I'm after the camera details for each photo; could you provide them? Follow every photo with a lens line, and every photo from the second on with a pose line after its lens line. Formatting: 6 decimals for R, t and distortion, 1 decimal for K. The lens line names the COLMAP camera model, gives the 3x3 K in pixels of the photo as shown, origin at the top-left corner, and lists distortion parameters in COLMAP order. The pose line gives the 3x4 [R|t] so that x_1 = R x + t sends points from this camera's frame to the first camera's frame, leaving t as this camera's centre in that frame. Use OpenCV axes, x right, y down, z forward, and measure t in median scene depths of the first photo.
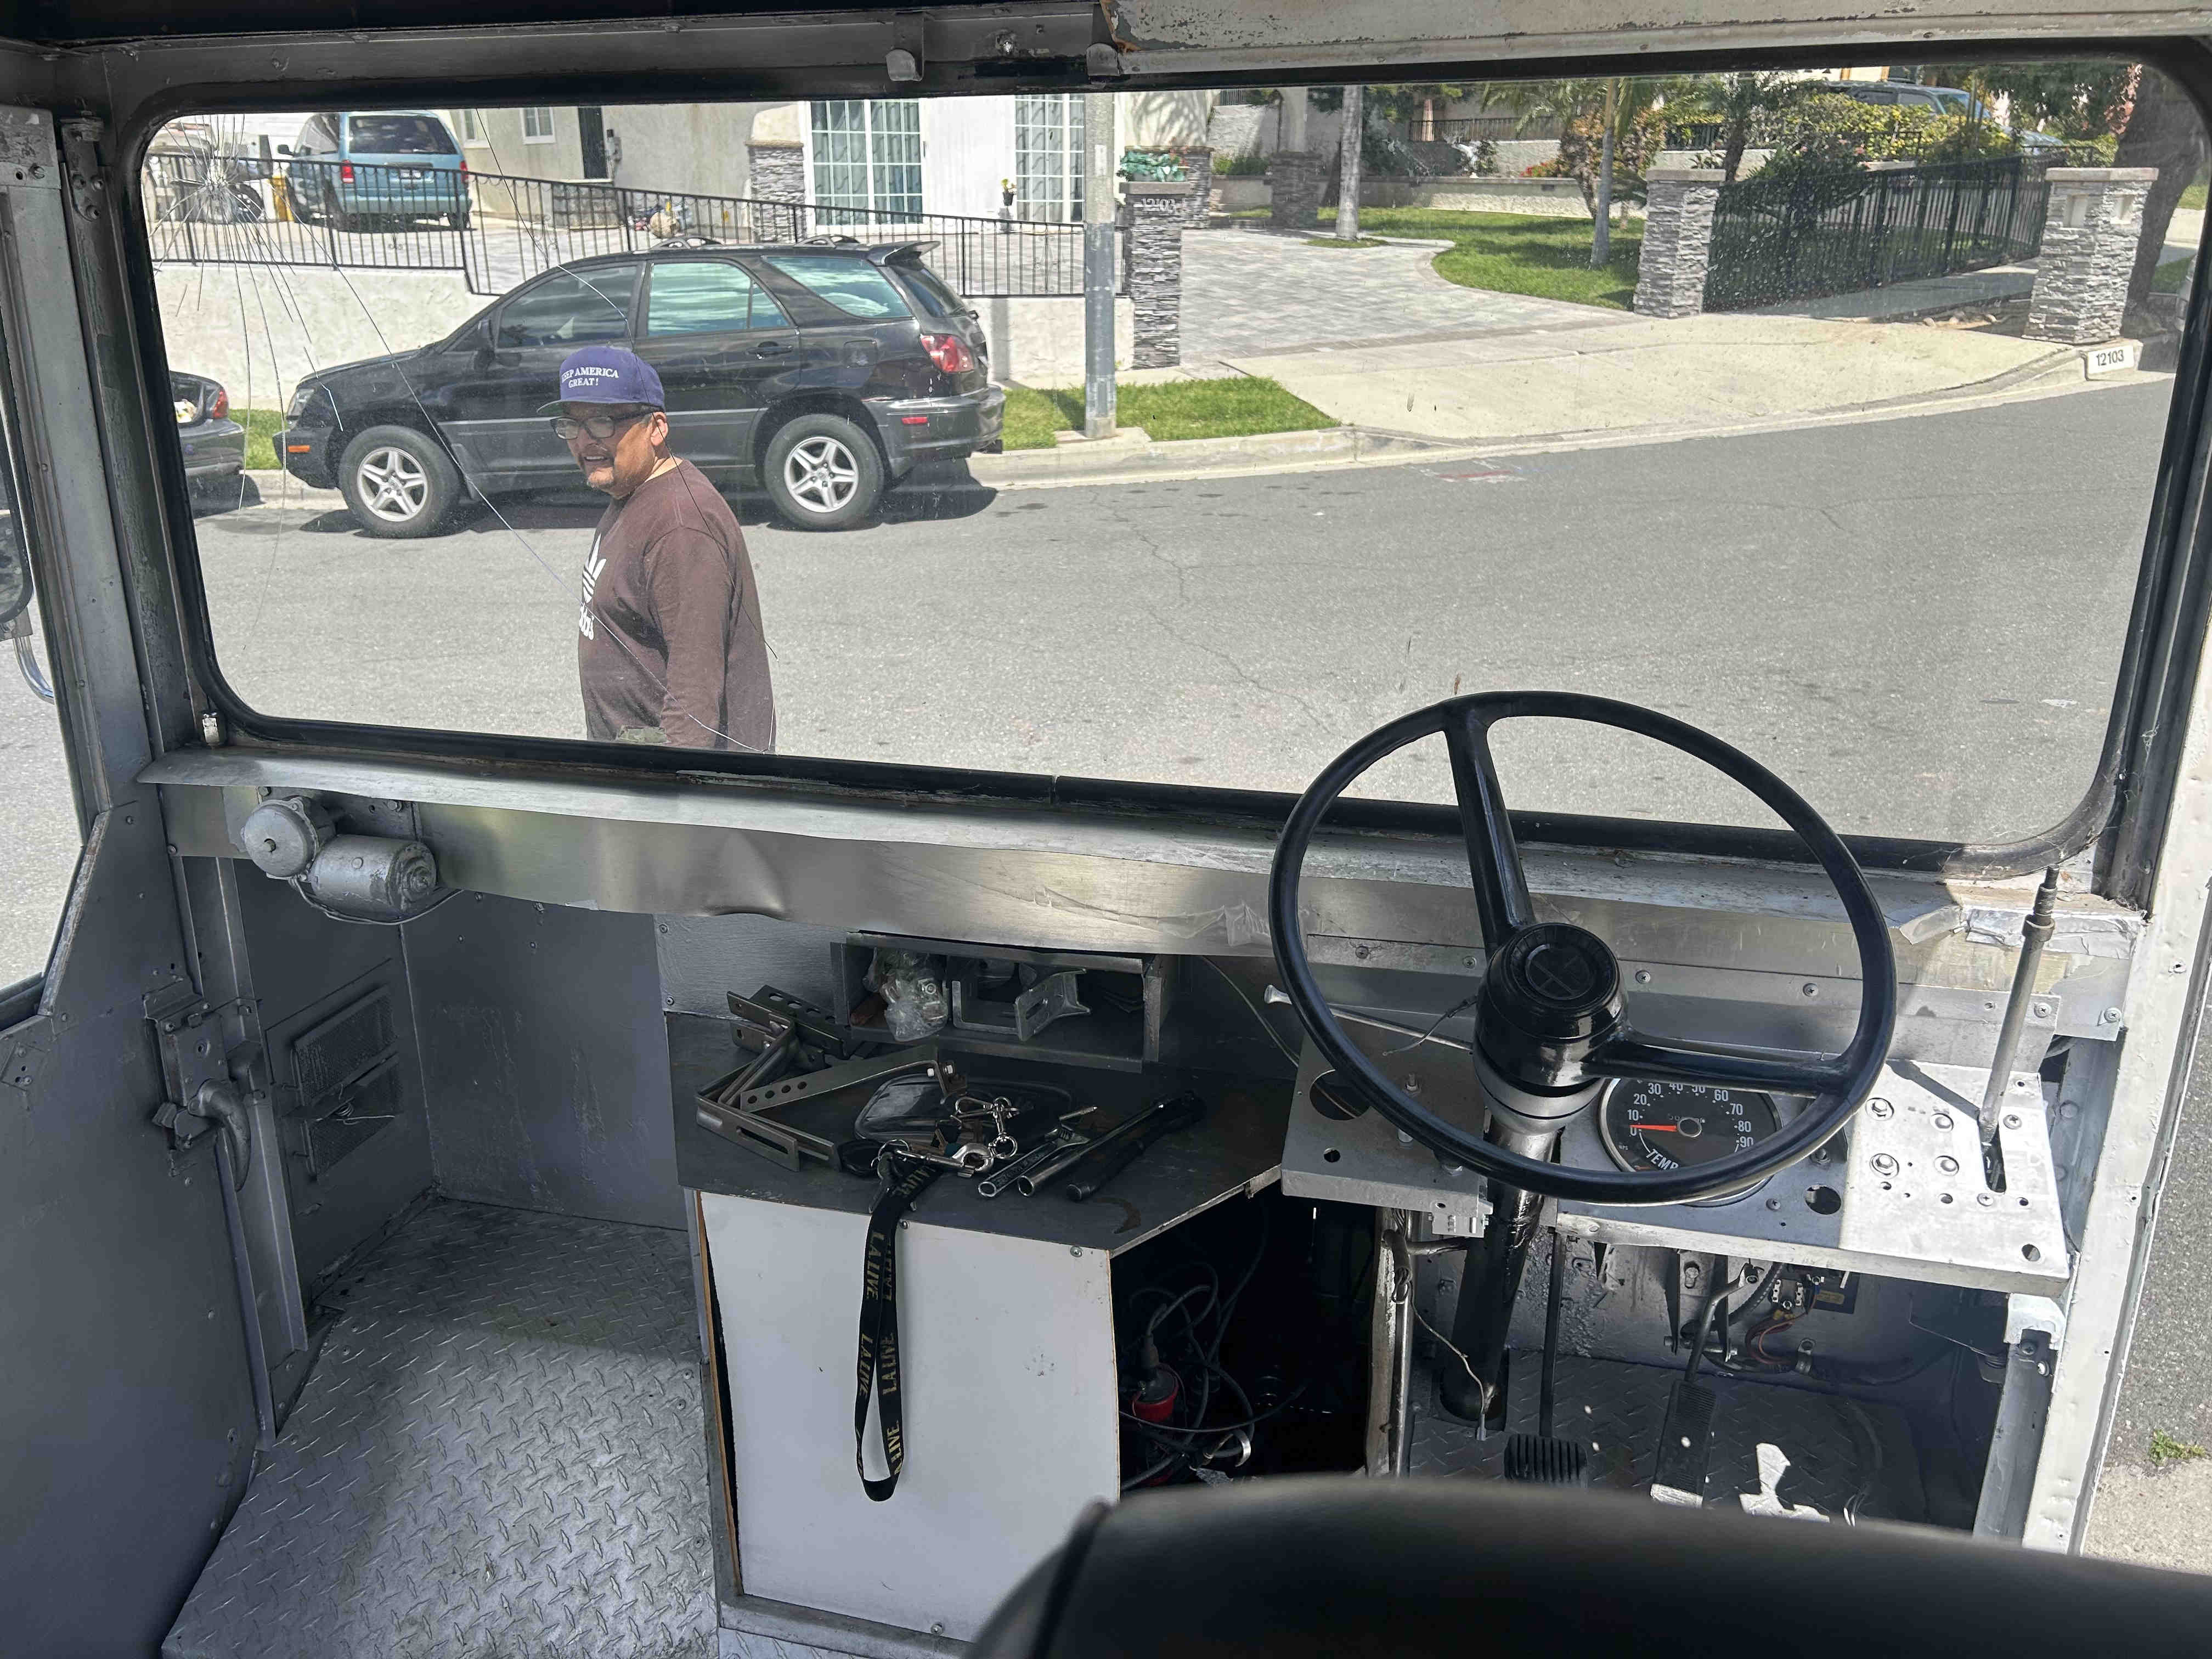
lens RADIAL K [[1672.0, 0, 1093.9], [0, 1672.0, 822.8], [0, 0, 1]] dist [0.008686, 0.002415]
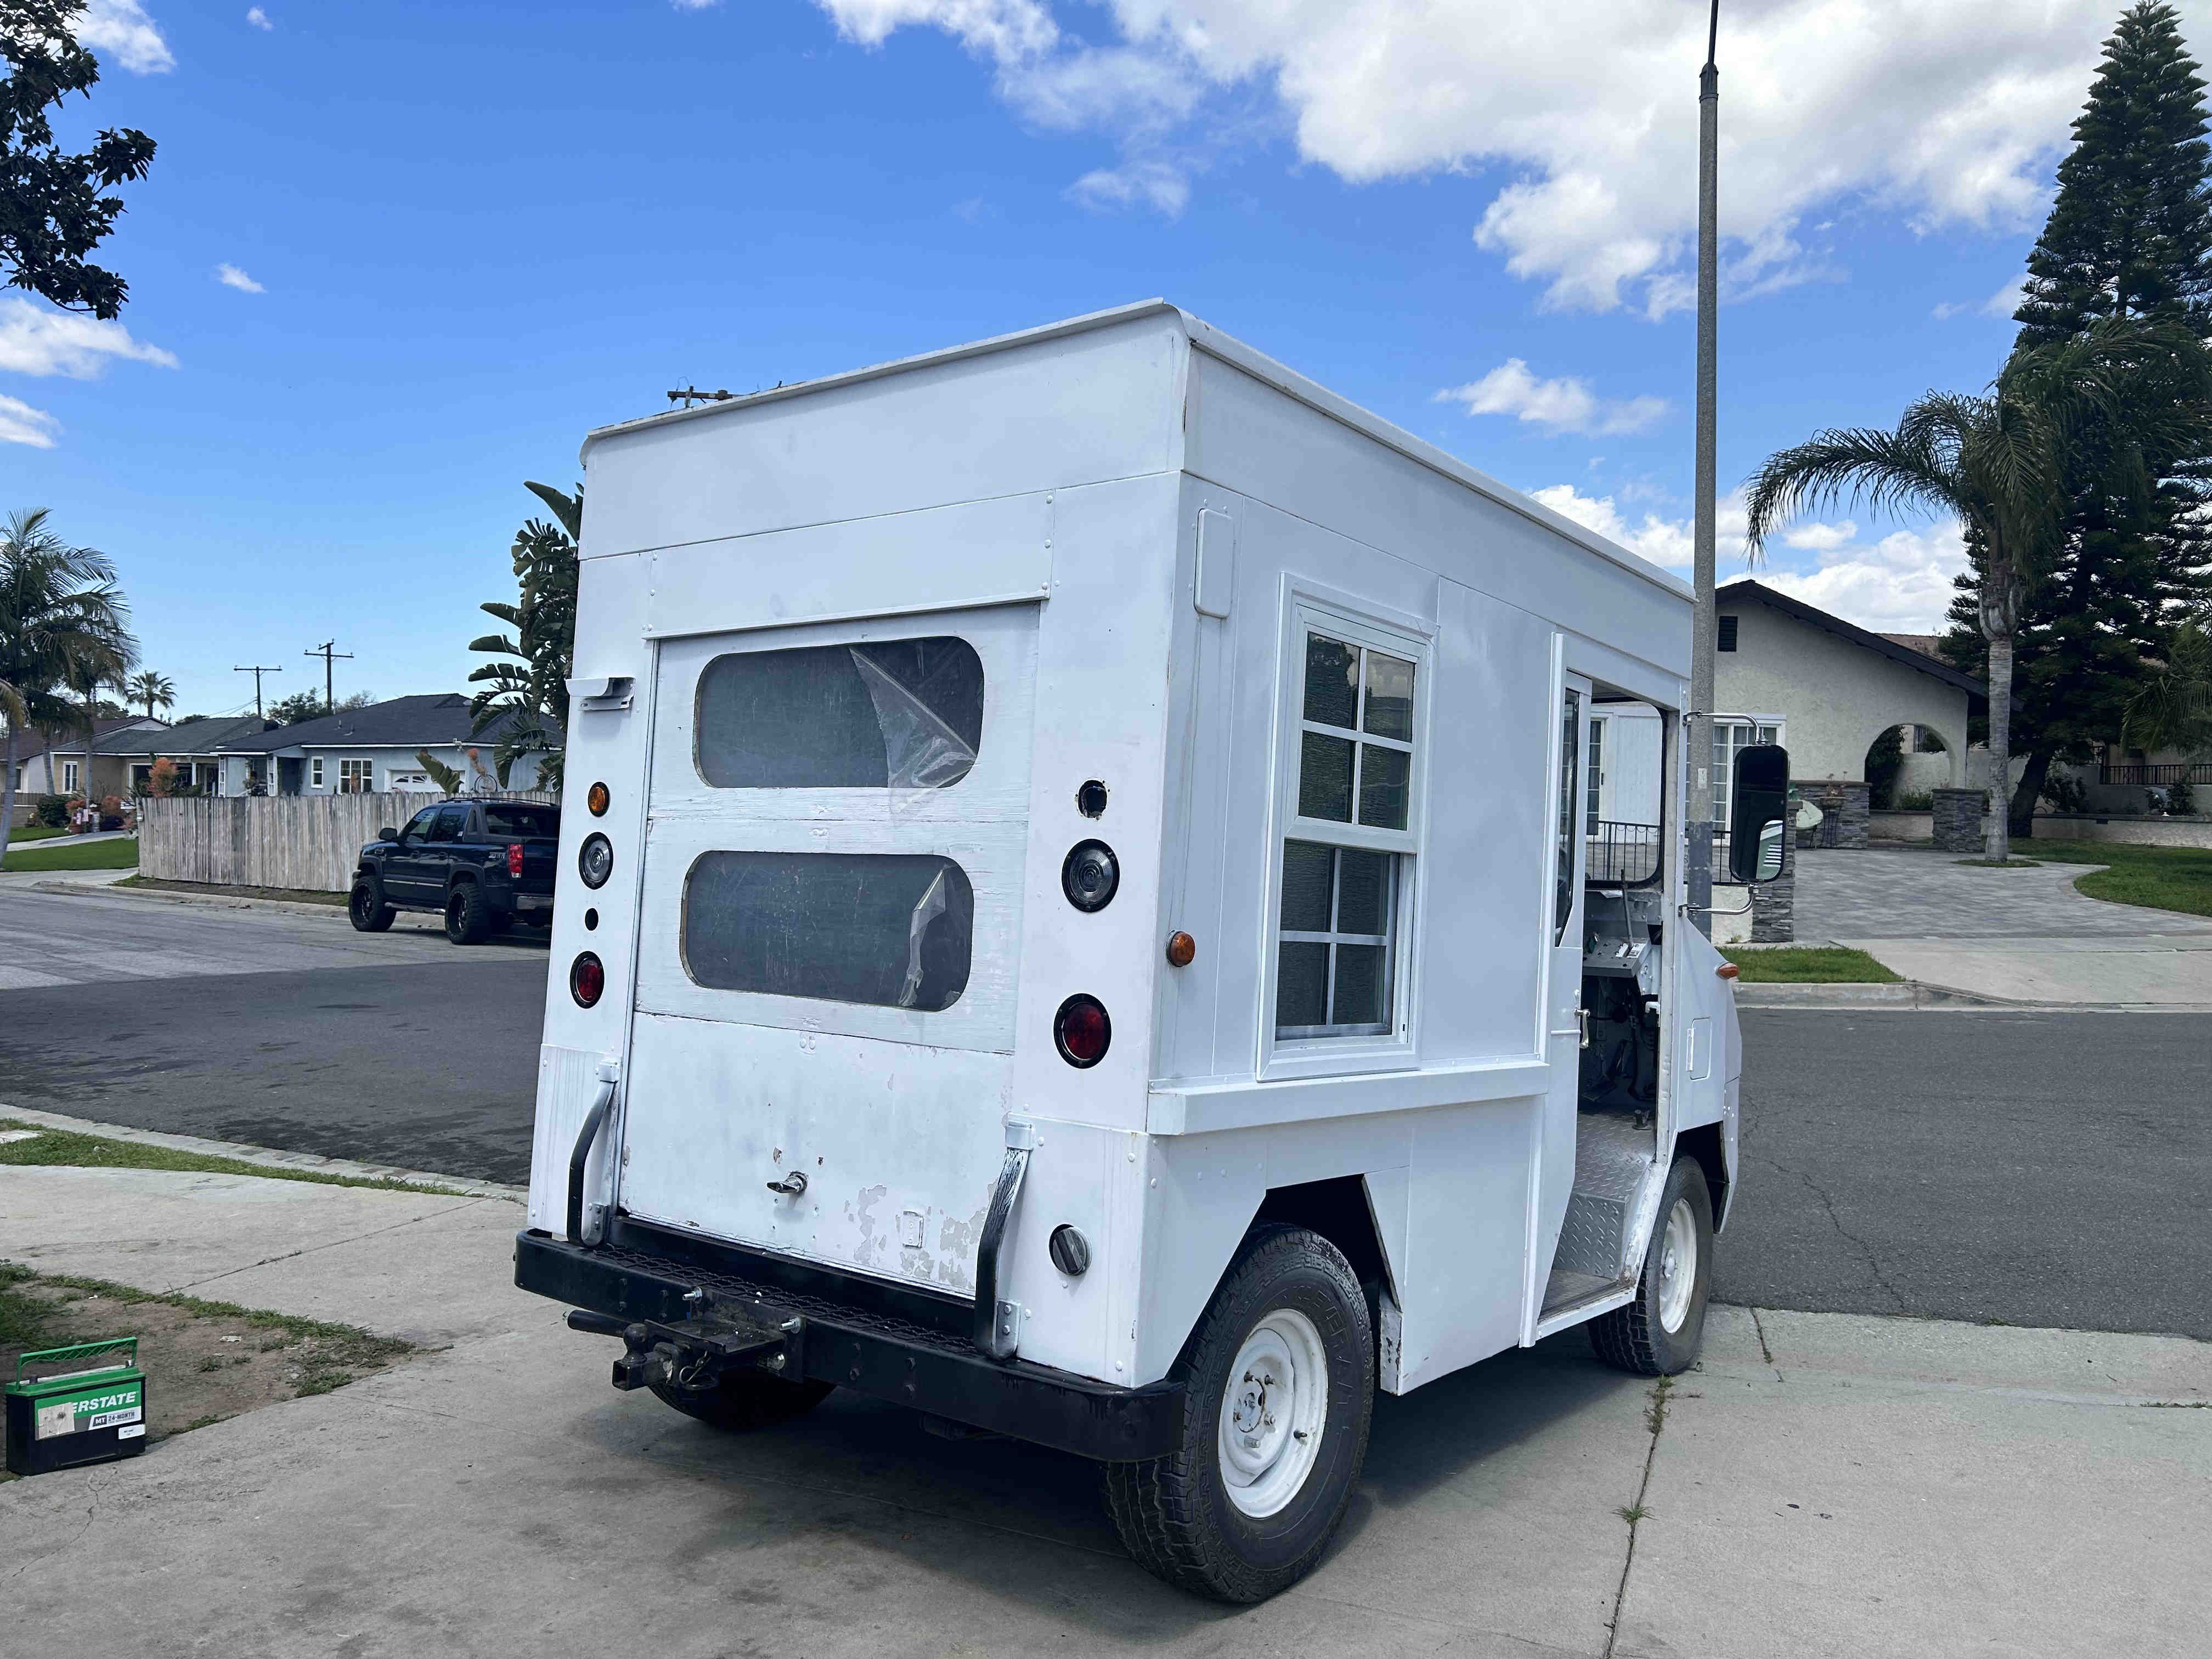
lens RADIAL K [[1672.0, 0, 1093.9], [0, 1672.0, 822.8], [0, 0, 1]] dist [0.008686, 0.002415]
pose [[0.912148, 0.026496, -0.409004, 0.067520], [-0.170305, 0.932184, -0.319420, 0.096533], [0.372804, 0.361014, 0.854802, -0.206080]]
